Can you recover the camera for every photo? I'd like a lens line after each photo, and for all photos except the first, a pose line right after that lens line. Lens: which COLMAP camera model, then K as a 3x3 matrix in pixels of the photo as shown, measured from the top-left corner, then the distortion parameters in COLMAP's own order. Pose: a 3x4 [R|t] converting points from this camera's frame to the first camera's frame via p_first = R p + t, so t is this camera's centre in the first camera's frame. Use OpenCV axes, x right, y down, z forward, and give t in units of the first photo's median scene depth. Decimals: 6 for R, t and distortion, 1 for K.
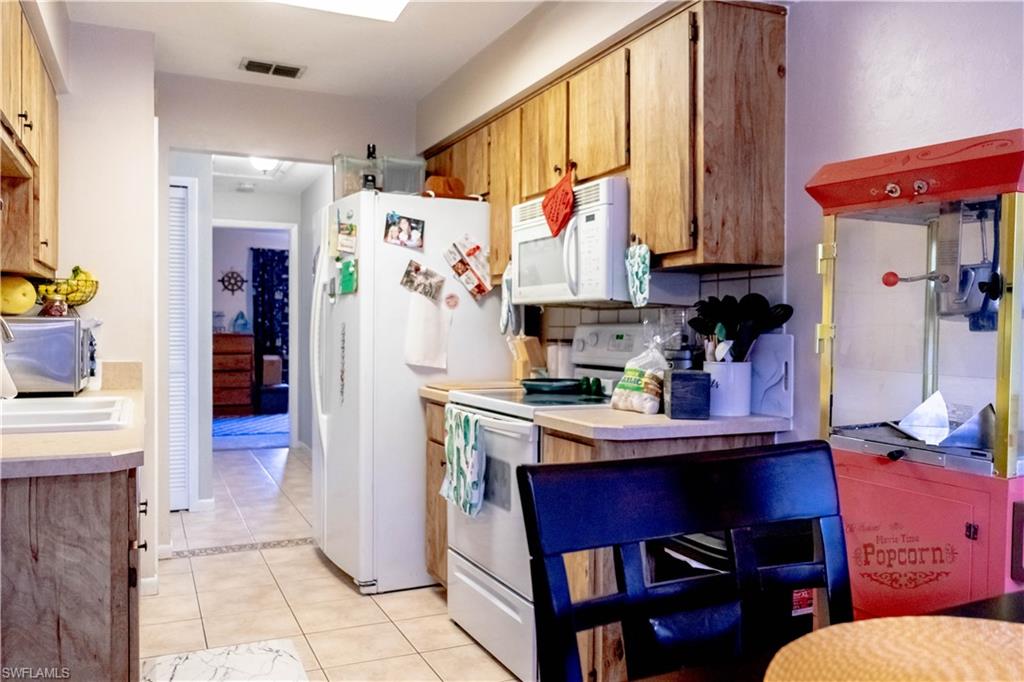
lens RADIAL K [[847.1, 0, 530.1], [0, 847.1, 341.9], [0, 0, 1]] dist [-0.016208, 0.017285]
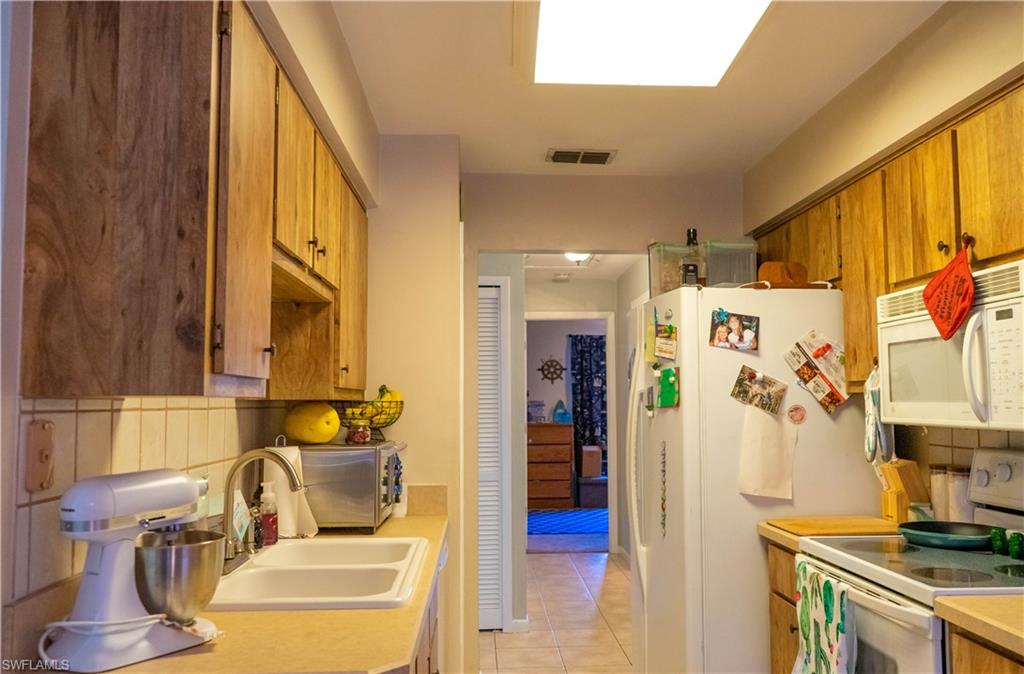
lens RADIAL K [[864.1, 0, 511.4], [0, 864.1, 338.0], [0, 0, 1]] dist [-0.015351, 0.006097]
pose [[0.923757, -0.036755, -0.381211, -0.028562], [0.003357, 0.996123, -0.087909, -0.050898], [0.382964, 0.079926, 0.920299, 0.141284]]
